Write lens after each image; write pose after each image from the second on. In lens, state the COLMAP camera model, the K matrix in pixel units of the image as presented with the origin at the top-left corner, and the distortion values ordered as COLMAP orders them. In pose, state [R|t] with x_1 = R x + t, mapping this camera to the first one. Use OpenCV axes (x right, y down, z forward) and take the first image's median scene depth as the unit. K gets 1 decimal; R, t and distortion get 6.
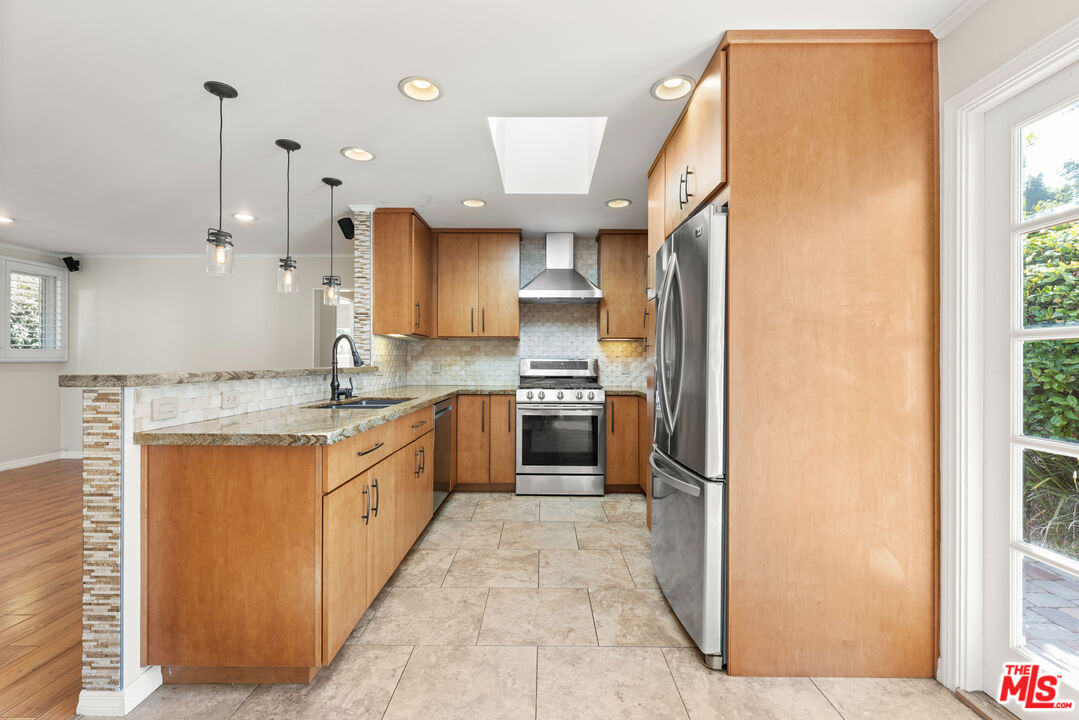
lens RADIAL K [[478.7, 0, 538.6], [0, 478.7, 360.6], [0, 0, 1]] dist [0.001610, -0.000460]
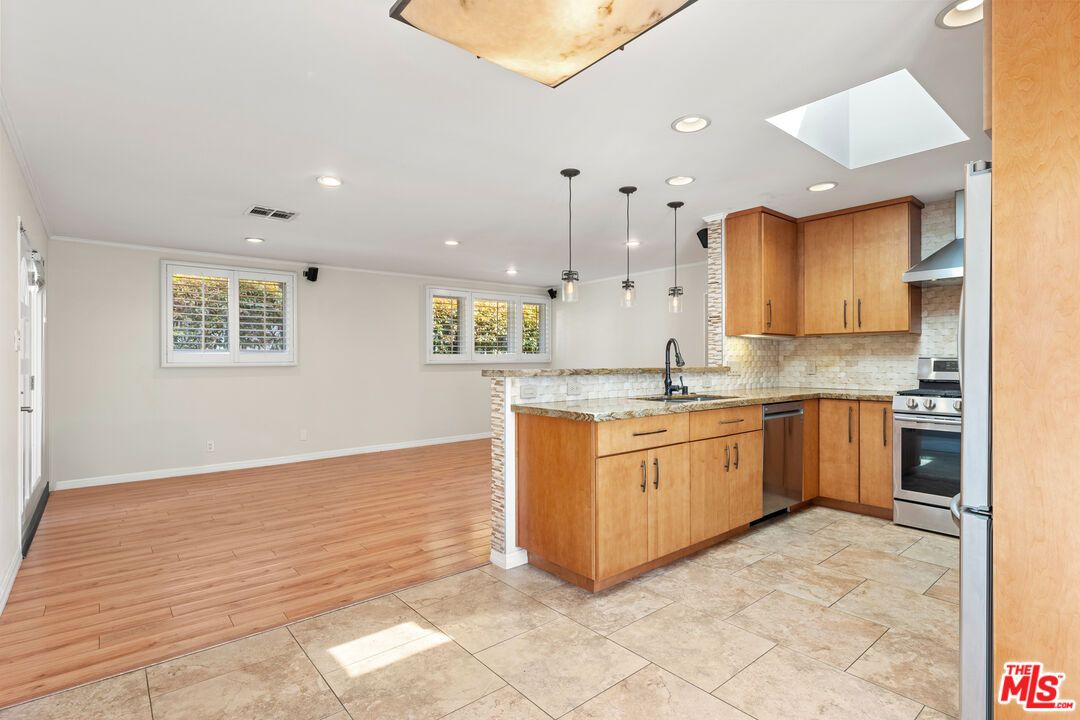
lens RADIAL K [[524.8, 0, 541.1], [0, 524.8, 361.5], [0, 0, 1]] dist [0.003795, -0.000539]
pose [[0.650592, -0.003165, -0.759421, 0.408007], [0.003475, 0.999993, -0.001191, 0.001309], [0.759420, -0.001864, 0.650598, -0.076416]]
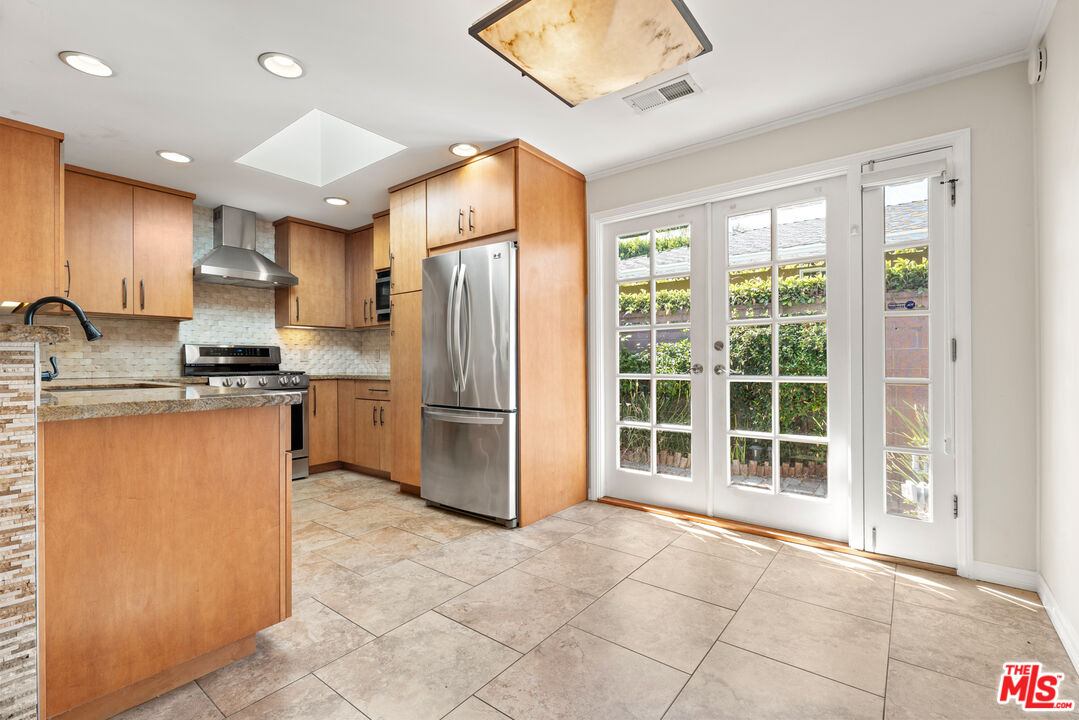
lens RADIAL K [[478.7, 0, 539.1], [0, 478.7, 360.7], [0, 0, 1]] dist [0.001610, -0.000460]
pose [[0.608861, -0.006072, 0.793253, -0.628865], [0.008255, 0.999965, 0.001318, 0.056222], [-0.793234, 0.005746, 0.608890, -0.043750]]
